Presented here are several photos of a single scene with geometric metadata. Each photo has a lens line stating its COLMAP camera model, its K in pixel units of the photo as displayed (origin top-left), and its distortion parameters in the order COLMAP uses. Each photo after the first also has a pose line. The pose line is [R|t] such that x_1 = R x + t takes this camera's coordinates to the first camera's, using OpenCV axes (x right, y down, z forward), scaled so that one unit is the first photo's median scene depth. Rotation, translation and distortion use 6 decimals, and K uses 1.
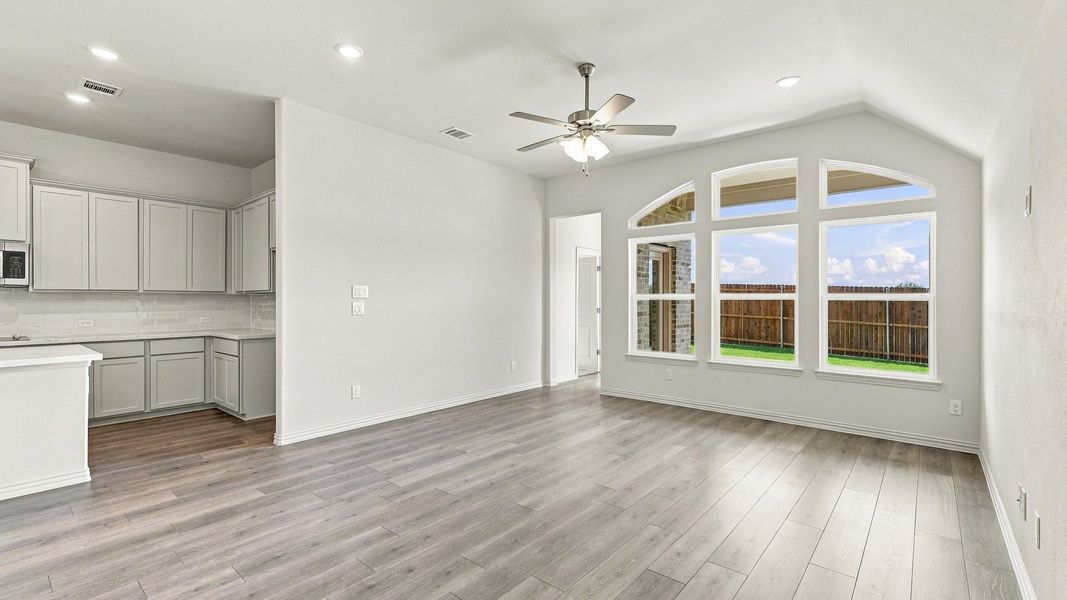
lens RADIAL K [[467.1, 0, 532.4], [0, 467.1, 299.8], [0, 0, 1]] dist [0.003241, 0.000970]
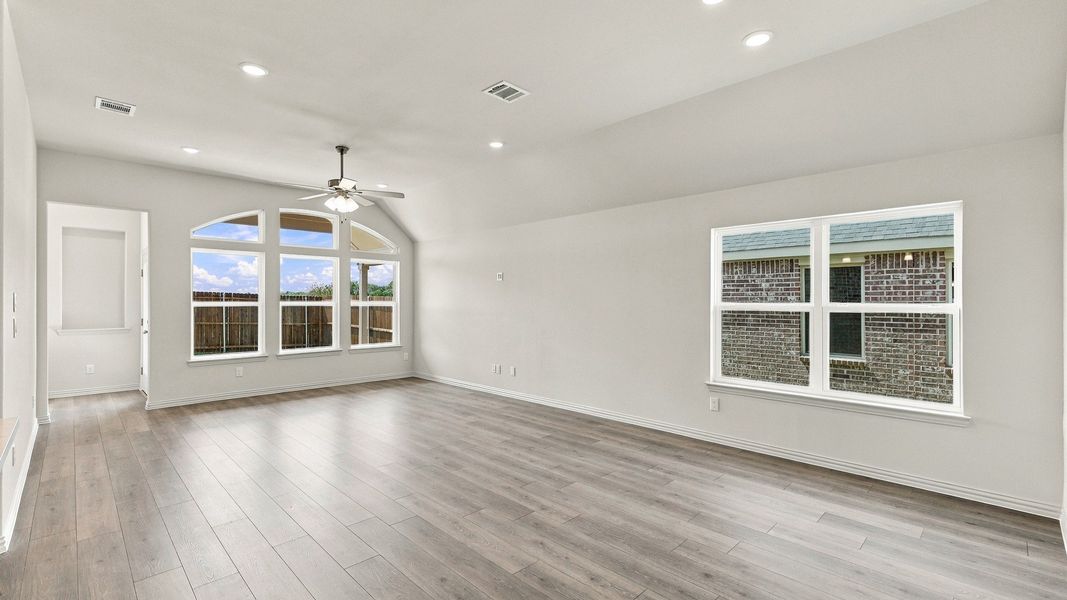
lens RADIAL K [[467.1, 0, 530.2], [0, 467.1, 301.5], [0, 0, 1]] dist [0.003241, 0.000970]
pose [[0.088739, -0.001191, 0.996054, -1.027734], [0.000691, 0.999999, 0.001134, -0.018818], [-0.996055, 0.000587, 0.088740, 0.234750]]
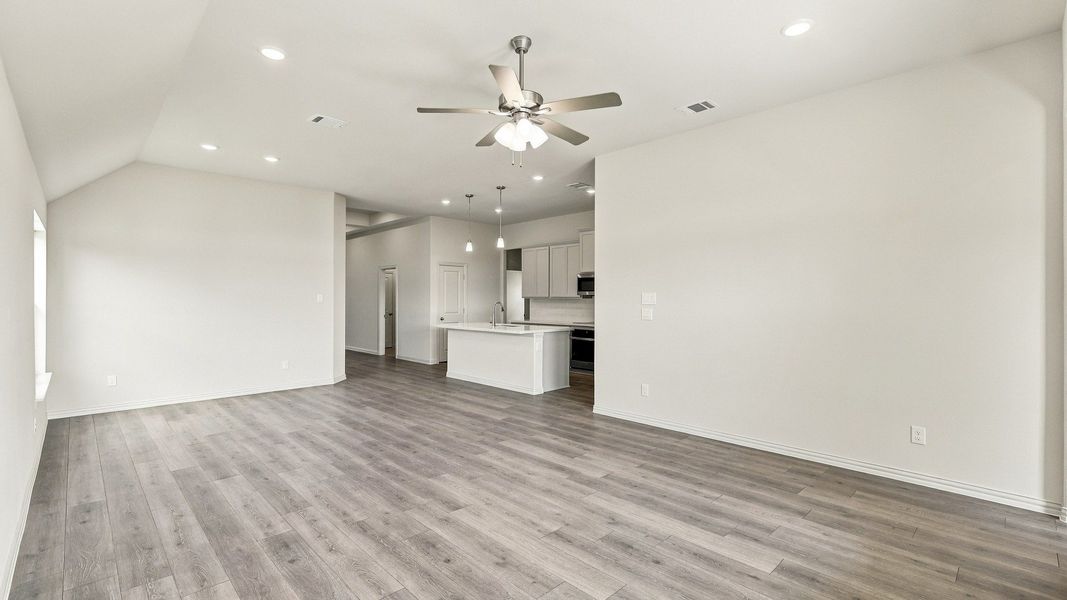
lens RADIAL K [[467.1, 0, 531.7], [0, 467.1, 294.9], [0, 0, 1]] dist [0.003241, 0.000970]
pose [[-0.093589, -0.006113, -0.995592, 0.784880], [-0.000940, 0.999981, -0.006052, -0.020719], [0.995610, 0.000369, -0.093593, 0.889579]]
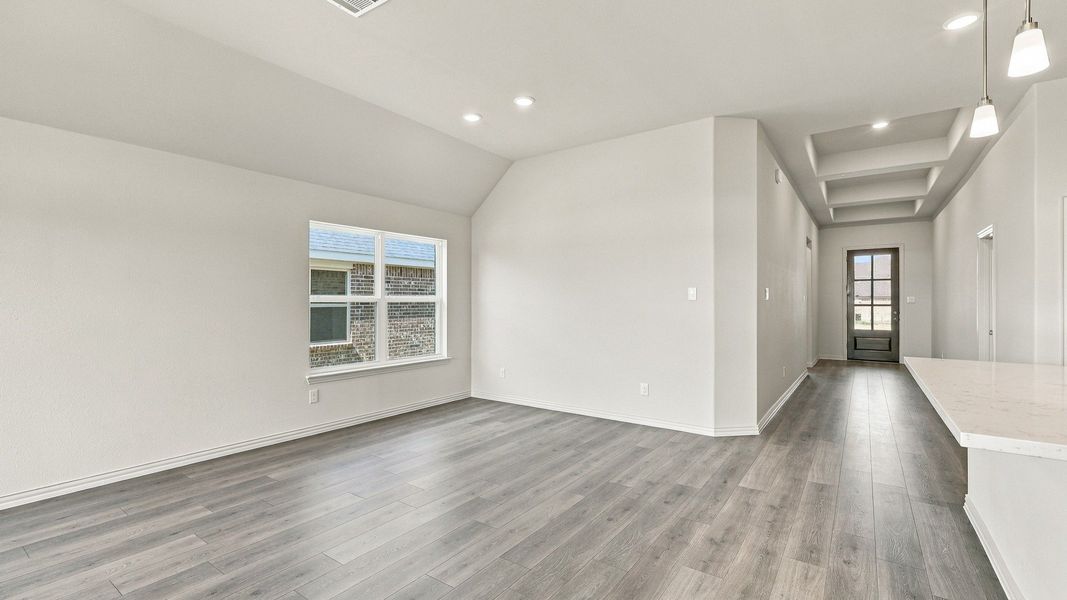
lens RADIAL K [[467.1, 0, 538.5], [0, 467.1, 298.0], [0, 0, 1]] dist [0.003241, 0.000970]
pose [[-0.995324, -0.001390, -0.096583, -0.363555], [-0.000879, 0.999985, -0.005328, -0.002087], [0.096589, -0.005218, -0.995311, 0.991179]]
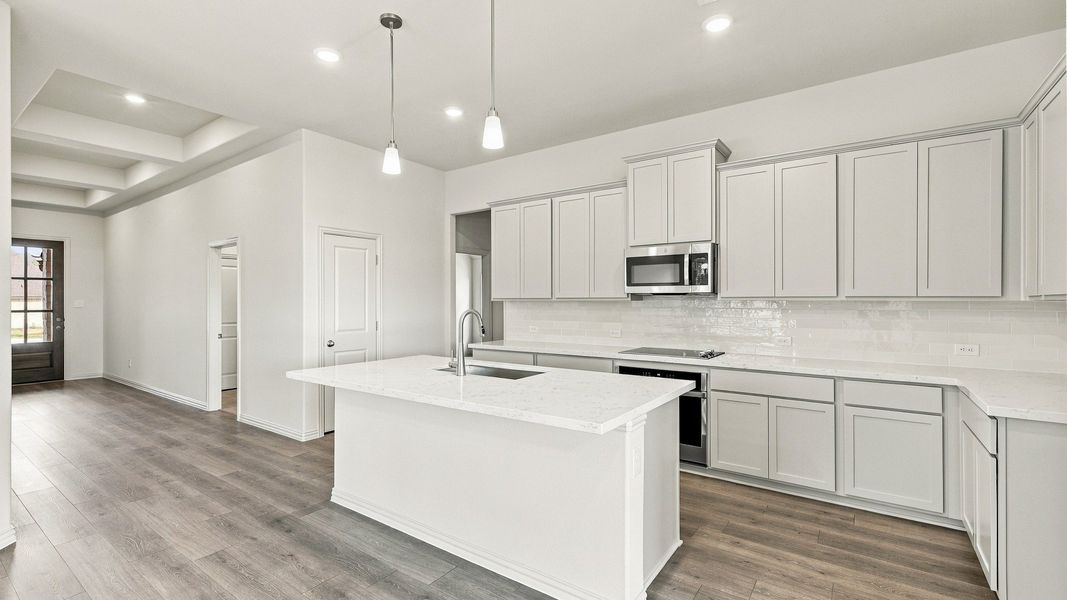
lens RADIAL K [[467.1, 0, 529.9], [0, 467.1, 297.8], [0, 0, 1]] dist [0.003241, 0.000970]
pose [[0.081350, -0.005213, -0.996672, -0.281074], [0.001639, 0.999986, -0.005096, -0.019408], [0.996684, -0.001219, 0.081357, 0.628754]]
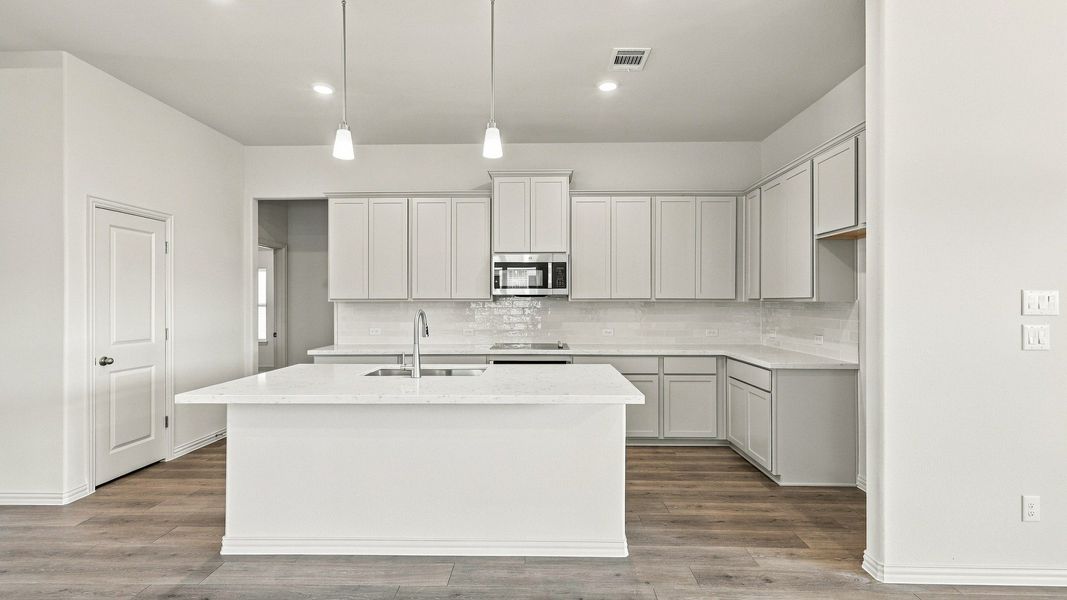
lens RADIAL K [[467.1, 0, 532.1], [0, 467.1, 300.7], [0, 0, 1]] dist [0.003241, 0.000970]
pose [[0.630938, -0.000824, -0.775833, -0.346666], [0.000034, 0.999999, -0.001034, -0.018814], [0.775833, 0.000626, 0.630938, 0.308459]]
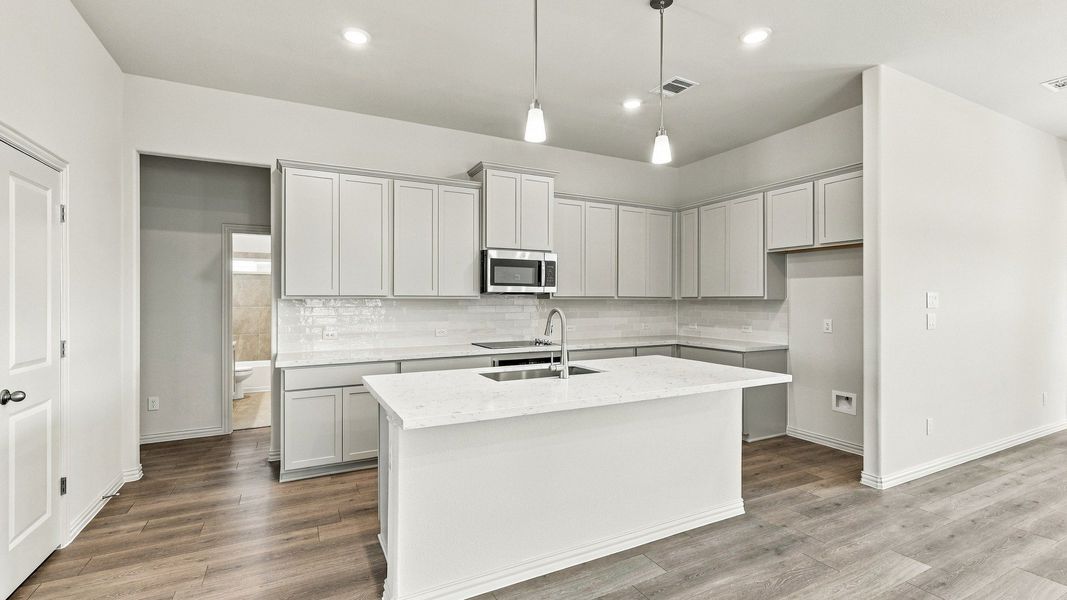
lens RADIAL K [[467.1, 0, 536.6], [0, 467.1, 298.4], [0, 0, 1]] dist [0.003241, 0.000970]
pose [[0.925536, 0.000762, -0.378660, -0.737581], [-0.001958, 0.999994, -0.002774, -0.016814], [0.378655, 0.003309, 0.925532, 0.012821]]
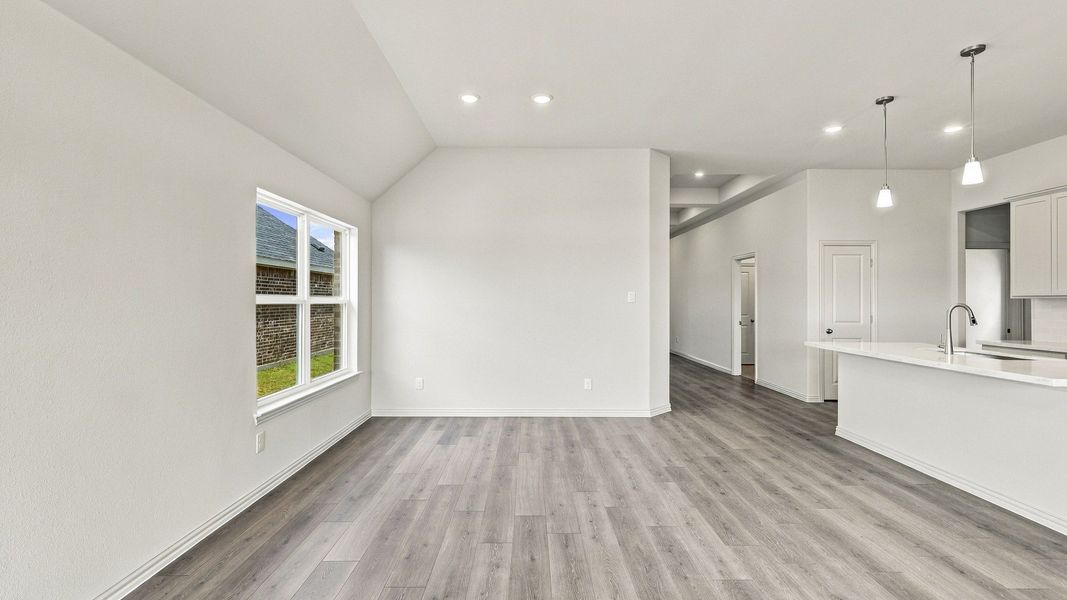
lens RADIAL K [[467.1, 0, 535.3], [0, 467.1, 296.6], [0, 0, 1]] dist [0.003241, 0.000970]
pose [[-0.755311, -0.006736, -0.655332, 0.180369], [-0.003818, 0.999975, -0.005879, -0.010704], [0.655355, -0.001938, -0.755319, 0.735540]]
